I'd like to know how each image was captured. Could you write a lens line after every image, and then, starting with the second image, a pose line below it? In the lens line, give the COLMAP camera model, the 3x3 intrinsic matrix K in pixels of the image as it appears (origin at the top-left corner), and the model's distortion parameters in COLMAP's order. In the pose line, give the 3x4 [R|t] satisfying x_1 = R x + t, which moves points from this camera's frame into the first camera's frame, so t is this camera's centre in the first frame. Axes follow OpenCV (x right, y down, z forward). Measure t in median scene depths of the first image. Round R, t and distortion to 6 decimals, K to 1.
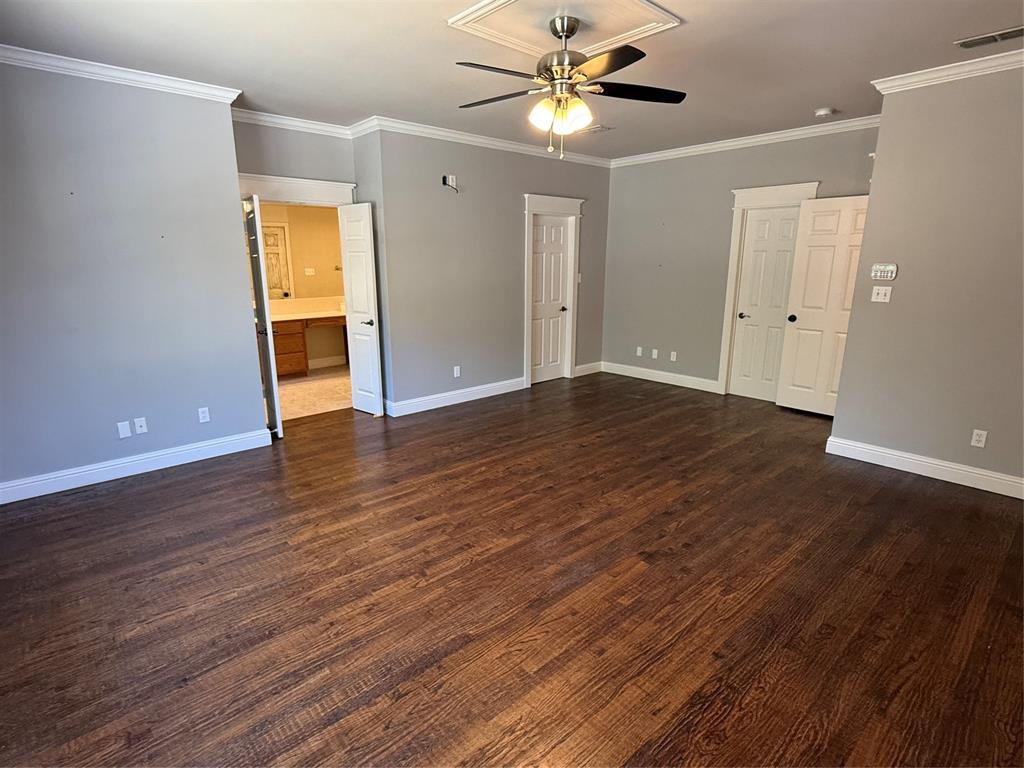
lens RADIAL K [[528.6, 0, 514.2], [0, 528.6, 384.7], [0, 0, 1]] dist [0.002593, 0.000063]
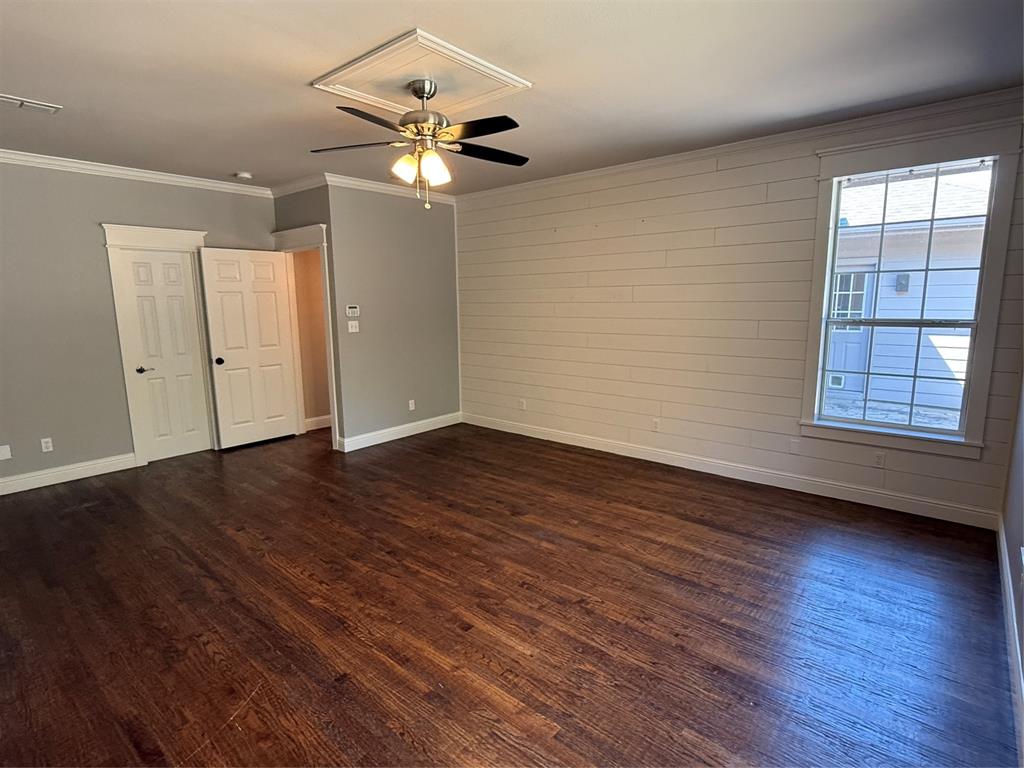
lens RADIAL K [[528.6, 0, 515.2], [0, 528.6, 381.0], [0, 0, 1]] dist [0.002593, 0.000063]
pose [[-0.132889, -0.152395, 0.979345, -0.920614], [0.244439, 0.952547, 0.181394, -0.224688], [-0.960515, 0.263495, -0.089332, 0.923700]]
